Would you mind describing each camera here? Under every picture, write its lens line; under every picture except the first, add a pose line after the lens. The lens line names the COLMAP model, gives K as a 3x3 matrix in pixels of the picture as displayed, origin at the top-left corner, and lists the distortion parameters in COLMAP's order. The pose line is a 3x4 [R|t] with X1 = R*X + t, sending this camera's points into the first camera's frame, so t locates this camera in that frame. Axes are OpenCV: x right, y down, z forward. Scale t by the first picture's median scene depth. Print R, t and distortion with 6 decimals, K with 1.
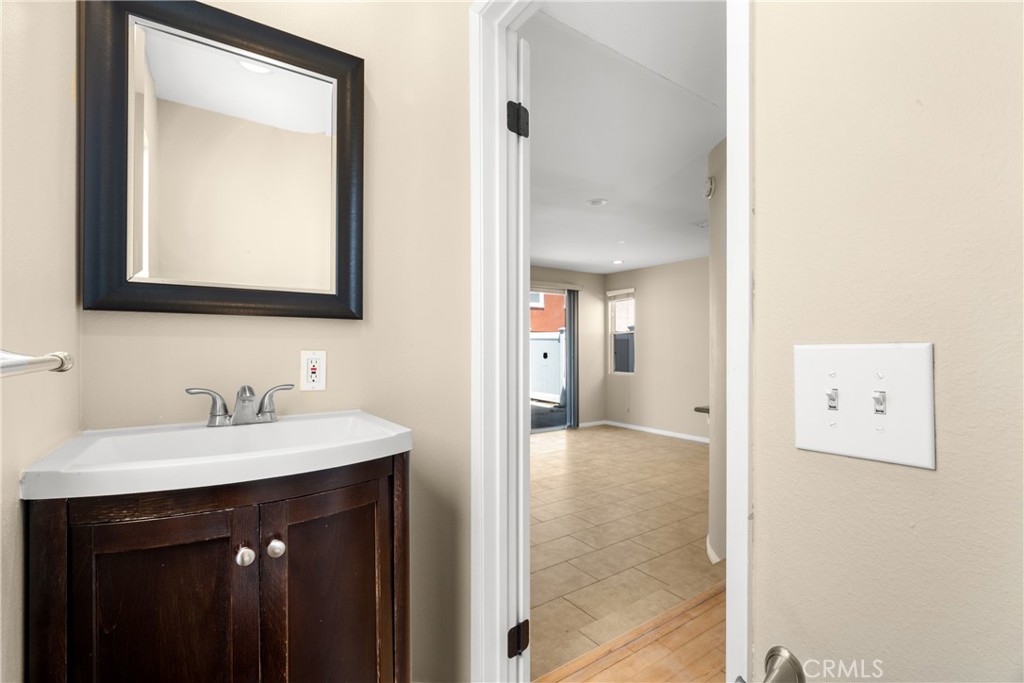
lens RADIAL K [[459.7, 0, 511.6], [0, 459.7, 346.7], [0, 0, 1]] dist [-0.001422, 0.000037]
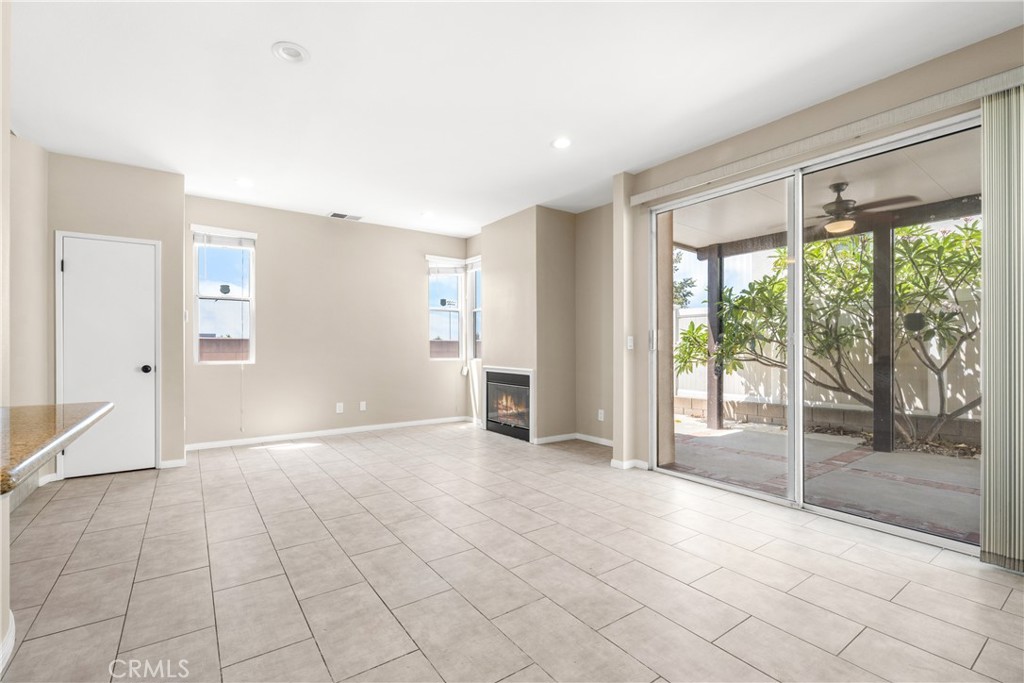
lens RADIAL K [[464.0, 0, 508.9], [0, 464.0, 346.6], [0, 0, 1]] dist [0.011124, -0.000012]
pose [[-0.015298, 0.000864, -0.999883, 0.738053], [-0.001218, 0.999999, 0.000883, 0.064265], [0.999882, 0.001231, -0.015297, 1.203261]]
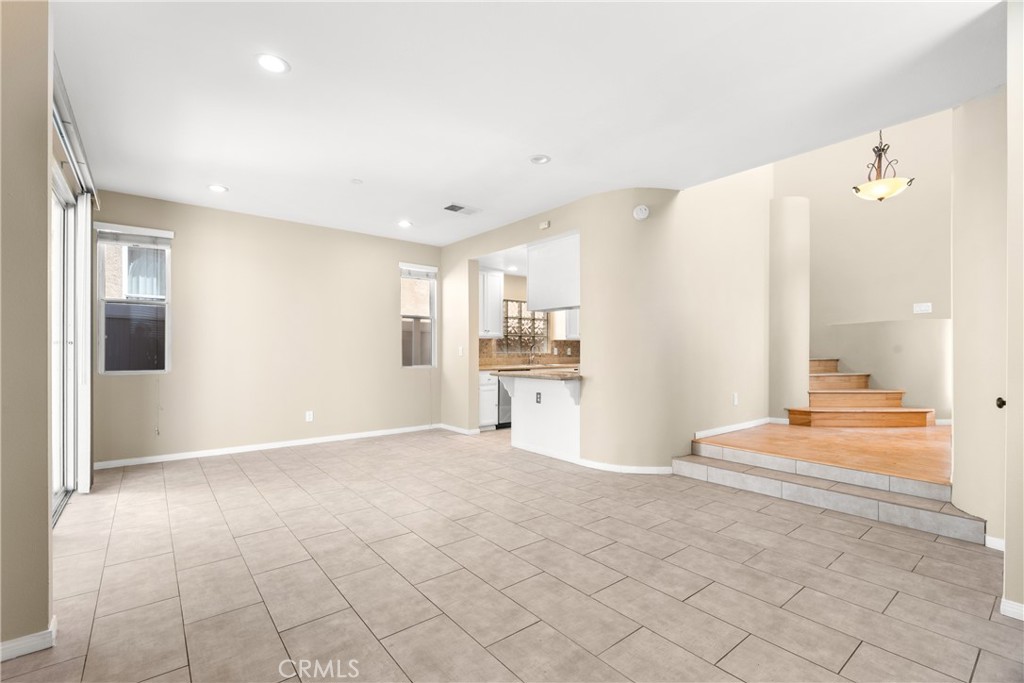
lens RADIAL K [[451.8, 0, 509.0], [0, 451.8, 352.4], [0, 0, 1]] dist [-0.004065, -0.000557]
pose [[-0.048770, -0.001398, 0.998809, -0.650831], [-0.001713, 0.999998, 0.001316, 0.055993], [-0.998809, -0.001646, -0.048773, 1.022176]]
